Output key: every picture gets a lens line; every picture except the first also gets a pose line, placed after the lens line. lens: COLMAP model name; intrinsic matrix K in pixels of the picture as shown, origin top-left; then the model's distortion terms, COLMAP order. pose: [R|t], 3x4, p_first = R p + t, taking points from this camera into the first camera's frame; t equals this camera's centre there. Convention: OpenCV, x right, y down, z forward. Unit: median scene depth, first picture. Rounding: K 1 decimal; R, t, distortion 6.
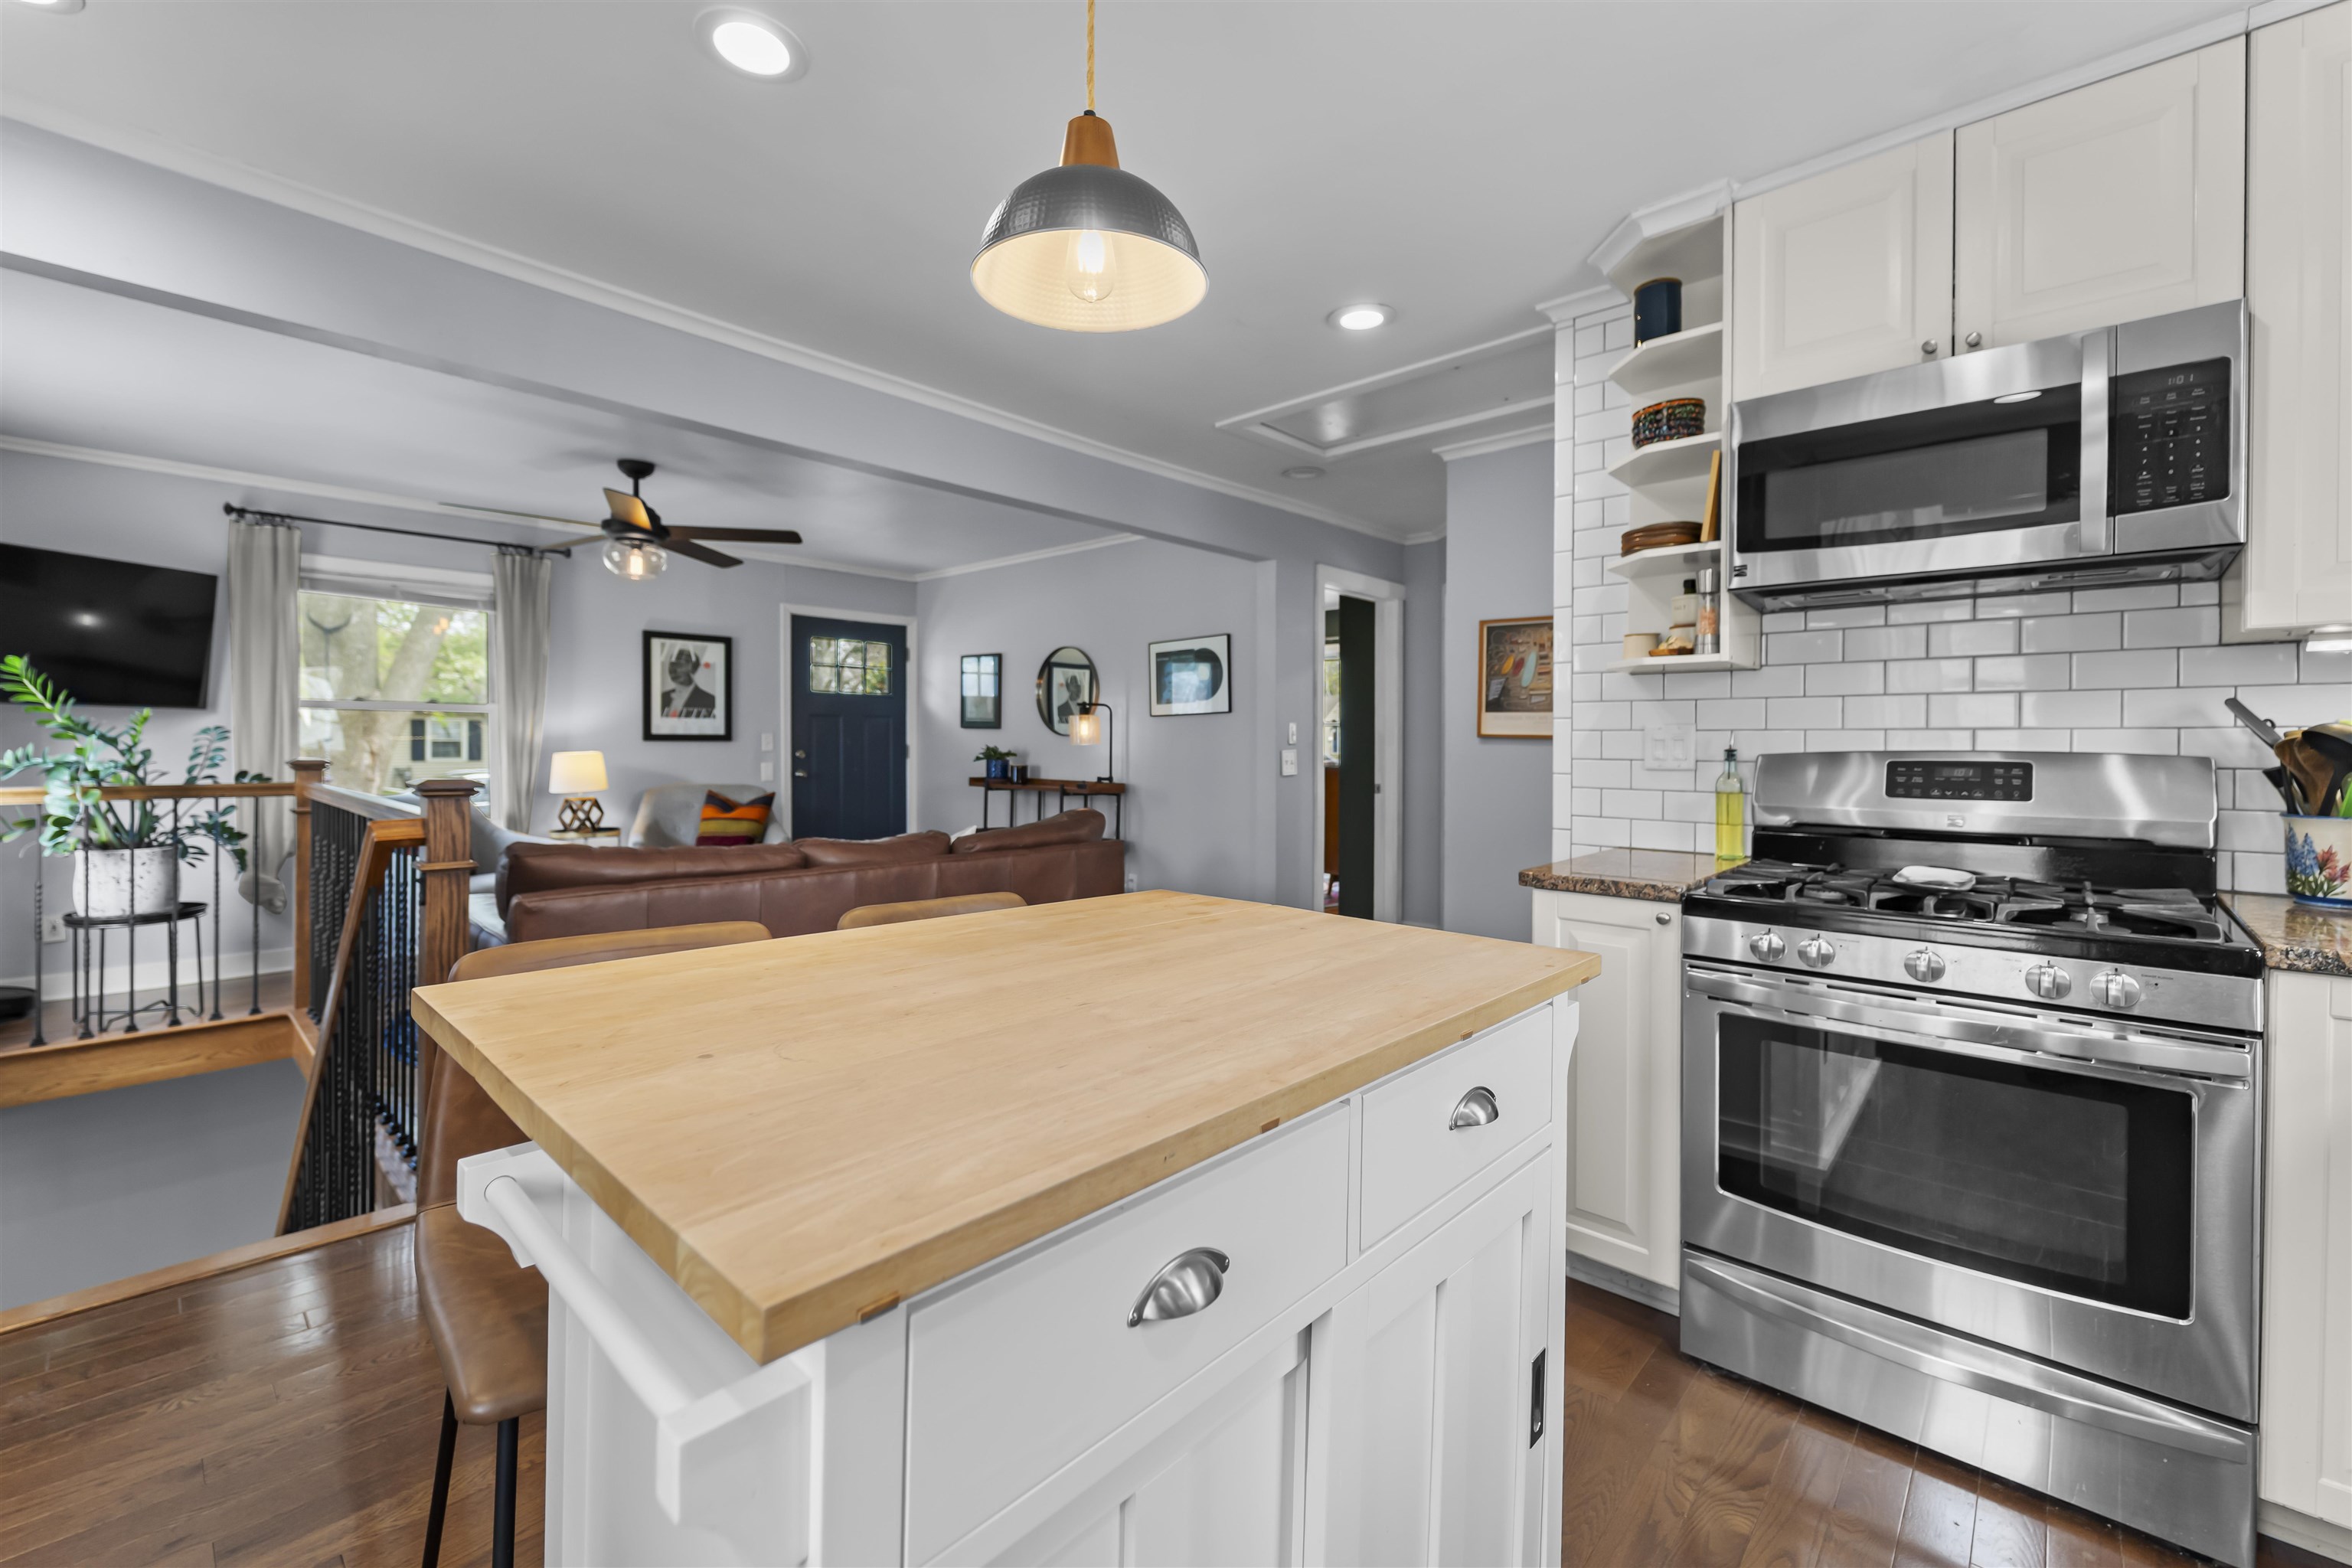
lens RADIAL K [[963.1, 0, 1180.6], [0, 963.1, 761.4], [0, 0, 1]] dist [-0.001243, -0.000488]
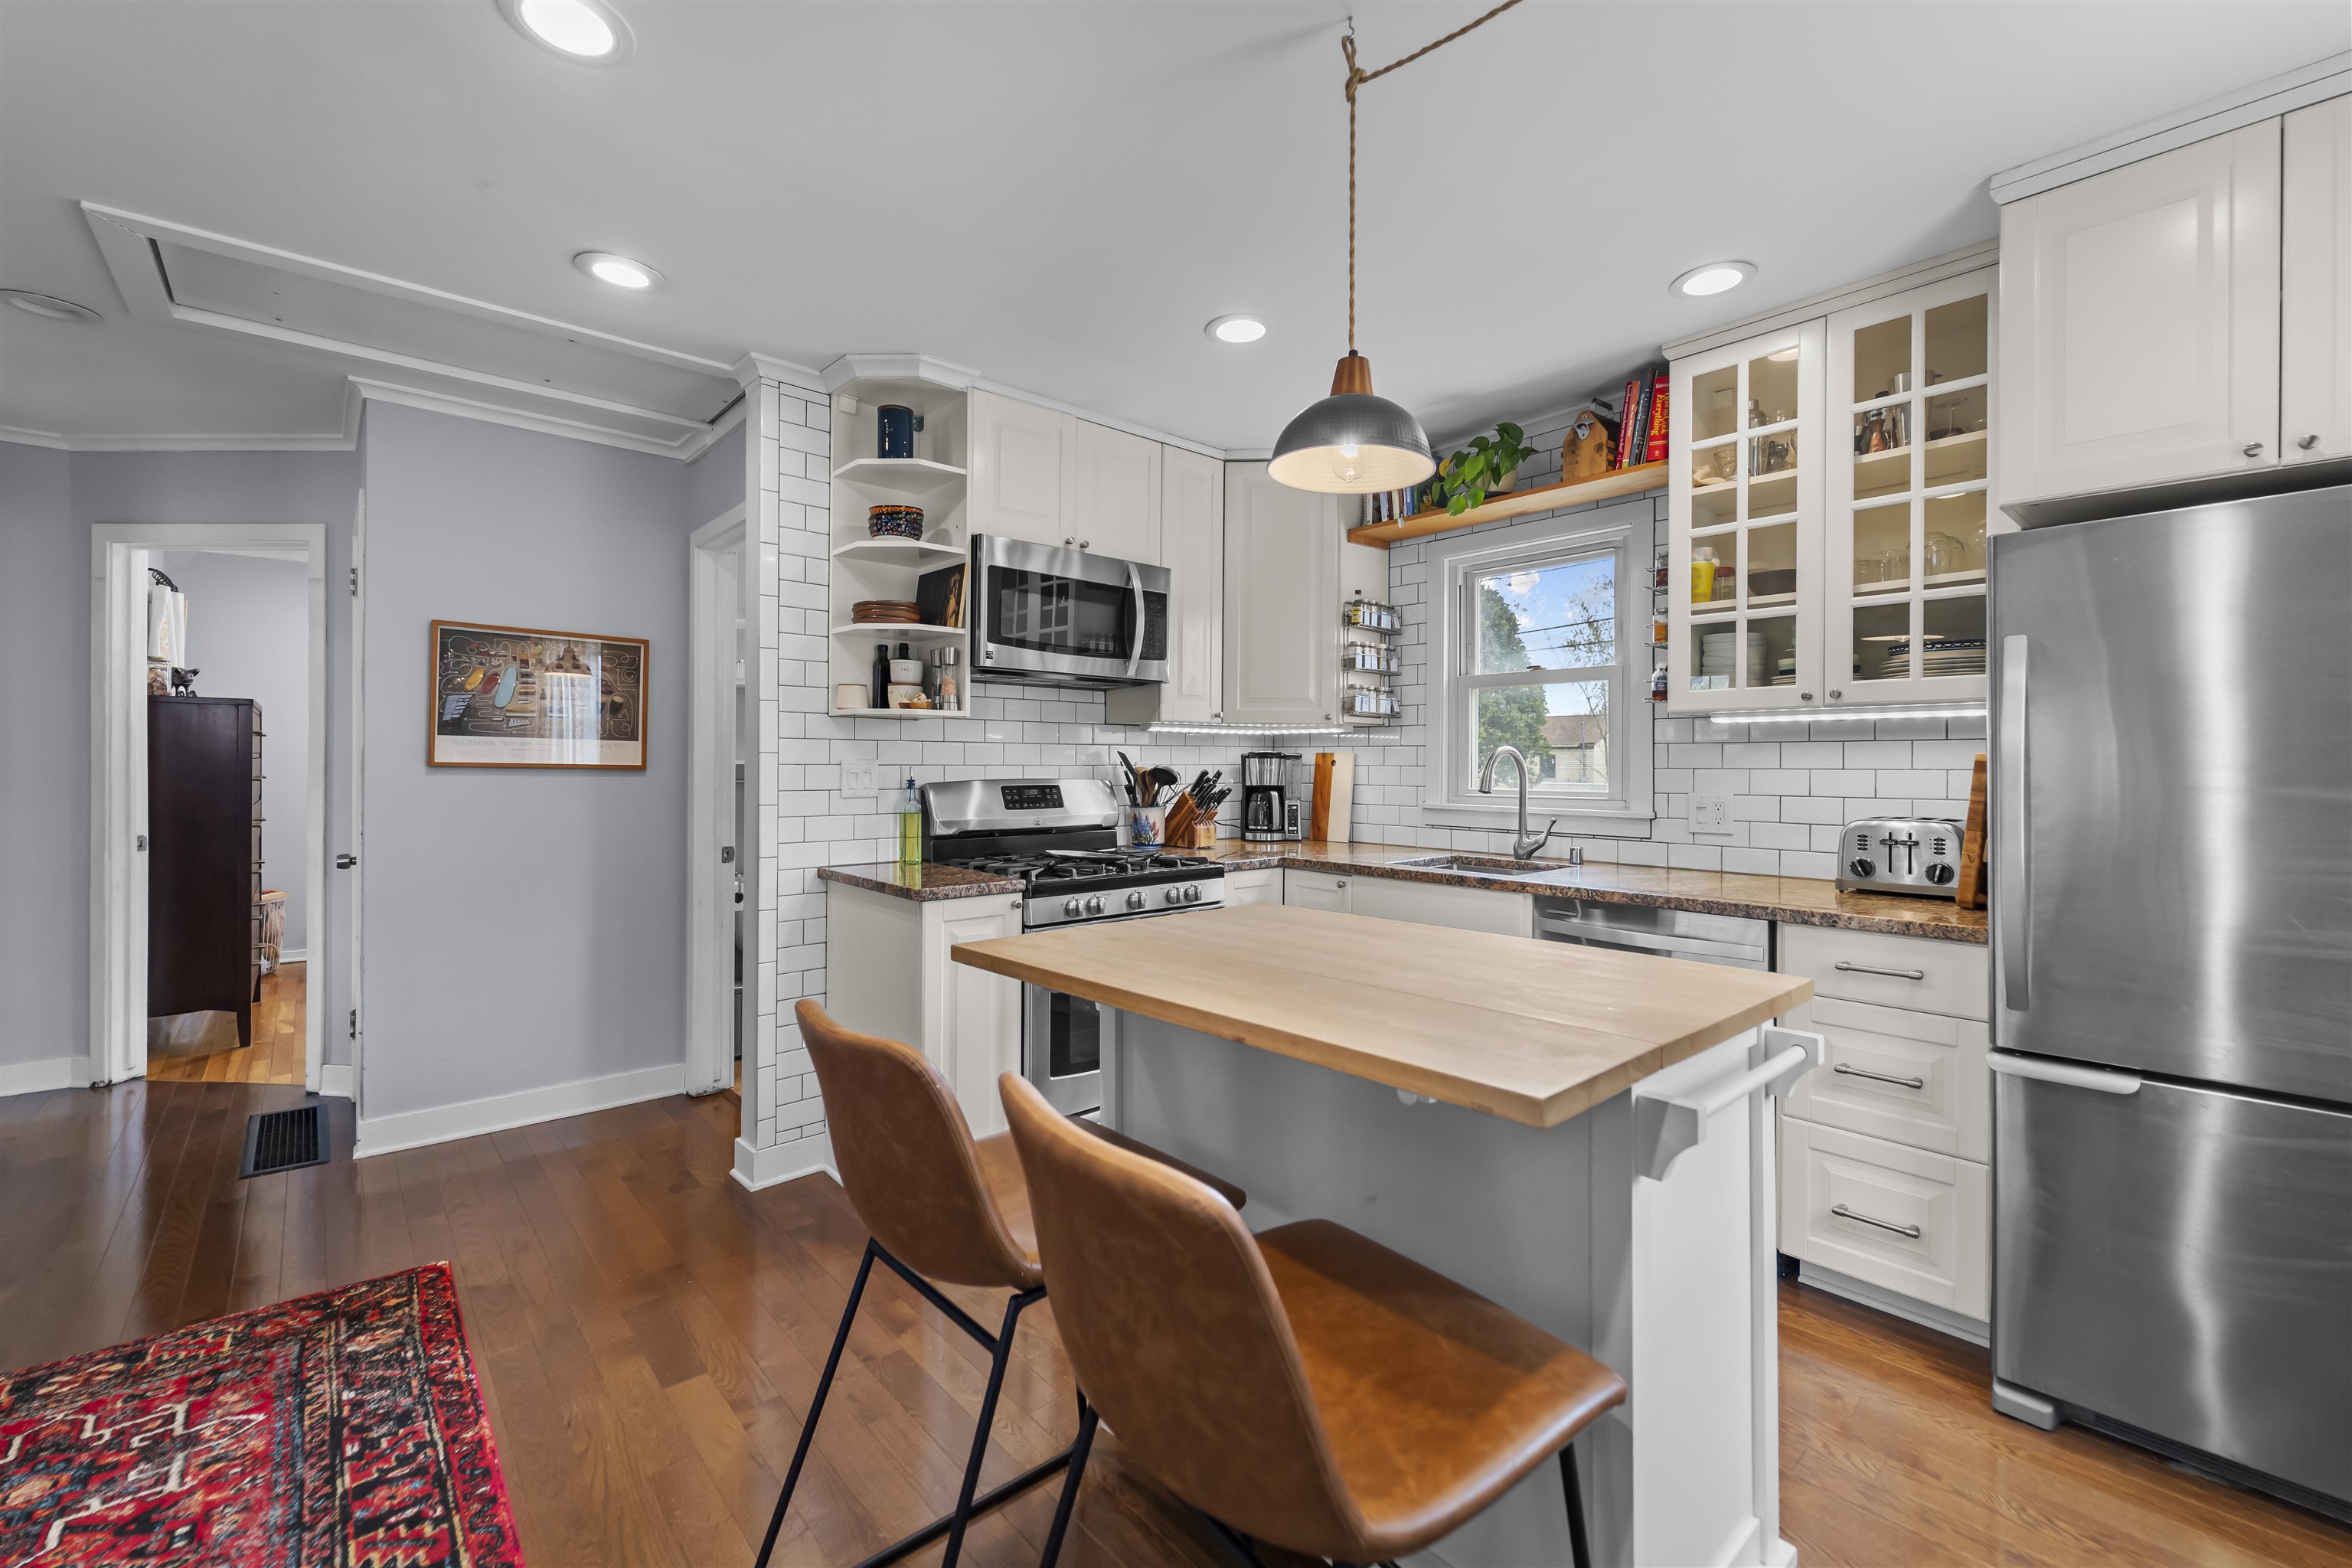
lens RADIAL K [[963.1, 0, 1180.6], [0, 963.1, 761.4], [0, 0, 1]] dist [-0.001243, -0.000488]
pose [[0.098833, -0.003560, 0.995098, -0.280209], [0.014916, 0.999887, 0.002096, -0.014147], [-0.994992, 0.014636, 0.098875, 0.202919]]
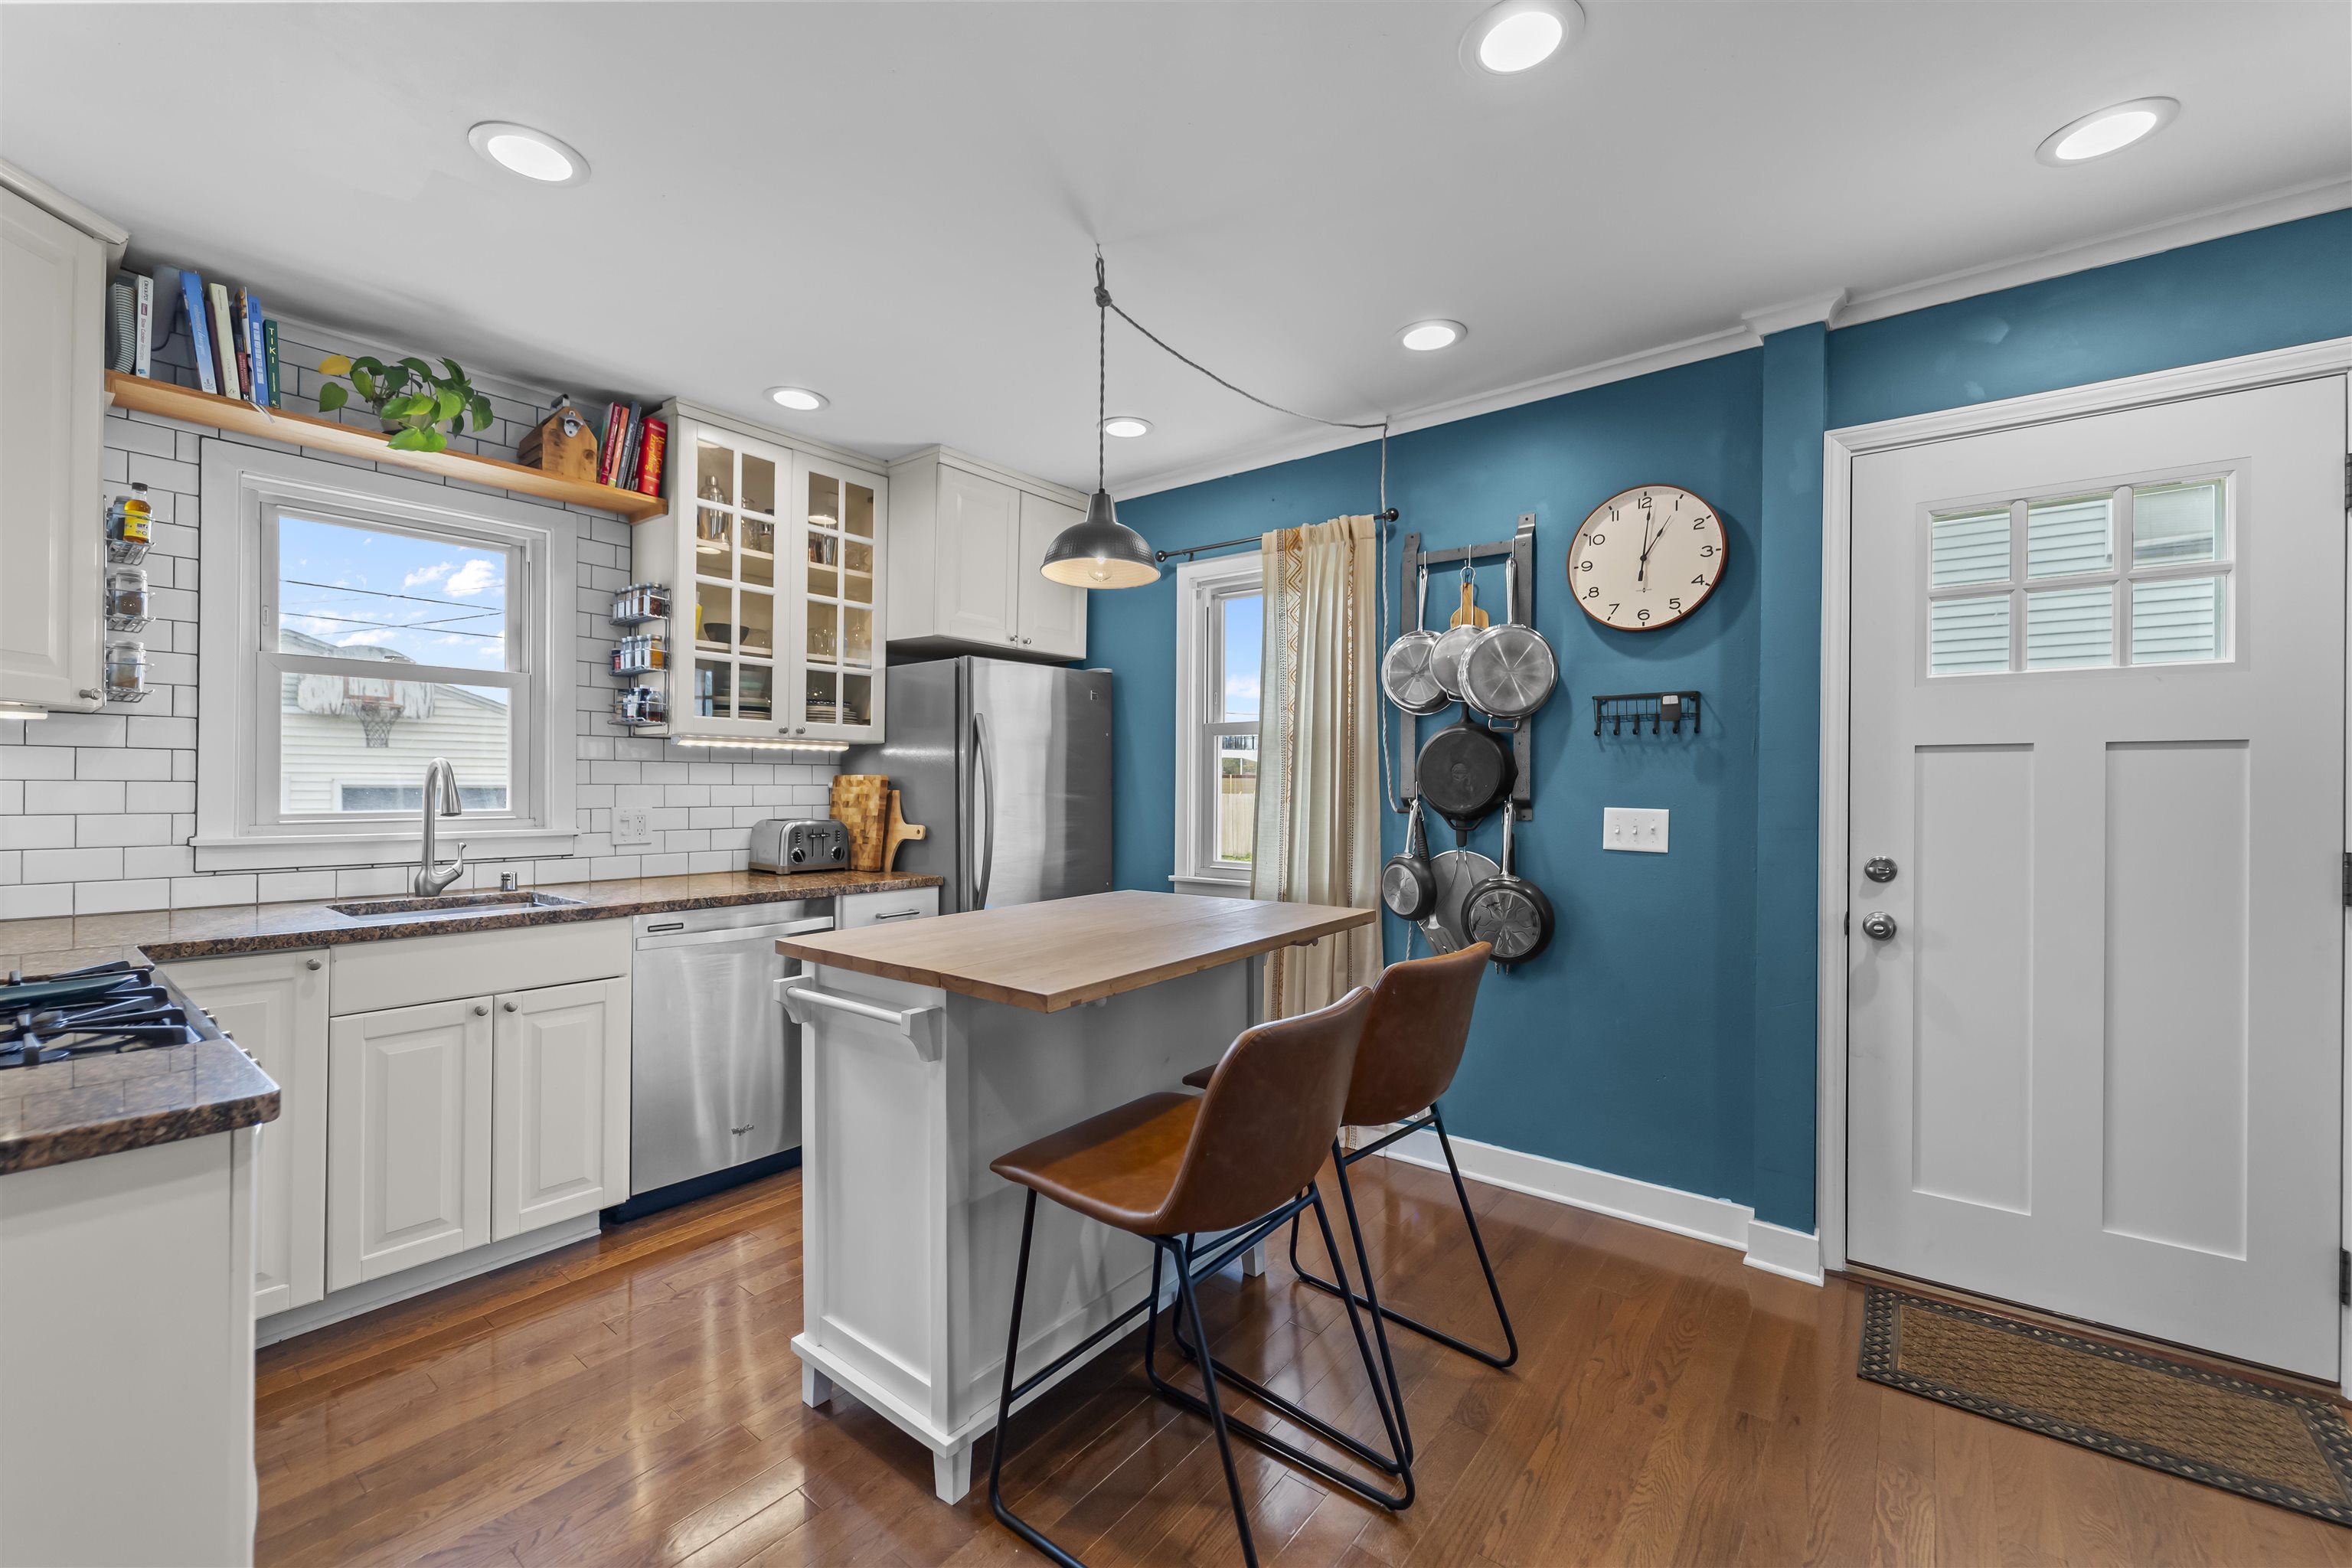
lens RADIAL K [[960.1, 0, 1176.0], [0, 960.1, 784.0], [0, 0, 1]] dist [0.002050, -0.000048]
pose [[-0.996602, -0.012479, -0.081413, -0.017558], [-0.013883, 0.999764, 0.016703, -0.018902], [0.081185, 0.017777, -0.996540, 0.544371]]
